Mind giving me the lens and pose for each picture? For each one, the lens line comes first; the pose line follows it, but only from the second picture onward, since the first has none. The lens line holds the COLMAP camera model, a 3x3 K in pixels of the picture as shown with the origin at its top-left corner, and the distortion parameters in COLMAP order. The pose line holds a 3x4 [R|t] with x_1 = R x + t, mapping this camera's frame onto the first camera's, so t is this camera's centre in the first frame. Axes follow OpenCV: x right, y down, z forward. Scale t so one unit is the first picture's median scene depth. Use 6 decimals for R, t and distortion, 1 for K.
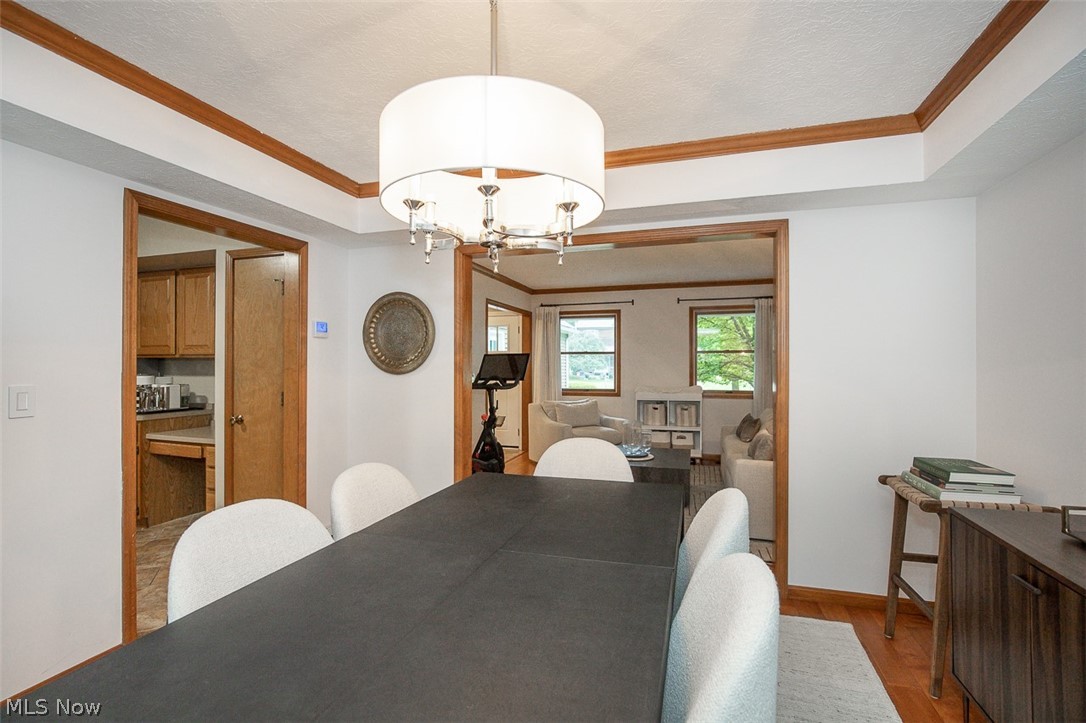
lens RADIAL K [[499.0, 0, 542.3], [0, 499.0, 363.2], [0, 0, 1]] dist [-0.008246, -0.001547]
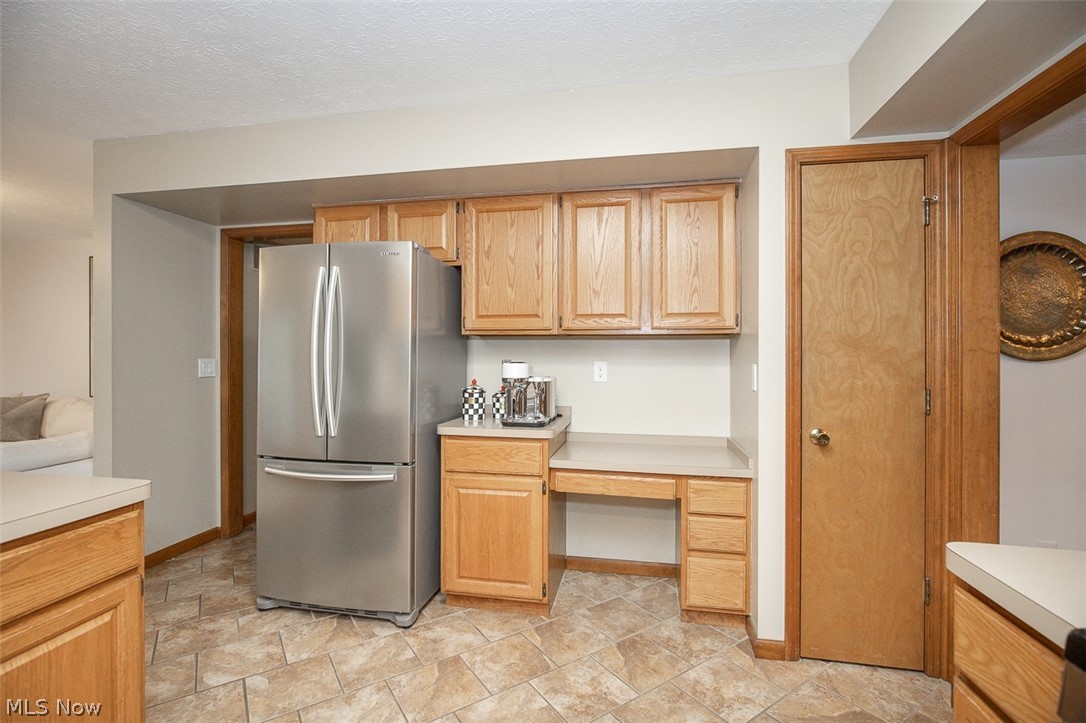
lens RADIAL K [[499.0, 0, 543.0], [0, 499.0, 356.5], [0, 0, 1]] dist [-0.008246, -0.001547]
pose [[0.991845, 0.003888, 0.127391, -0.933649], [-0.004399, 0.999983, 0.003729, 0.016877], [-0.127375, -0.004259, 0.991846, 0.425944]]
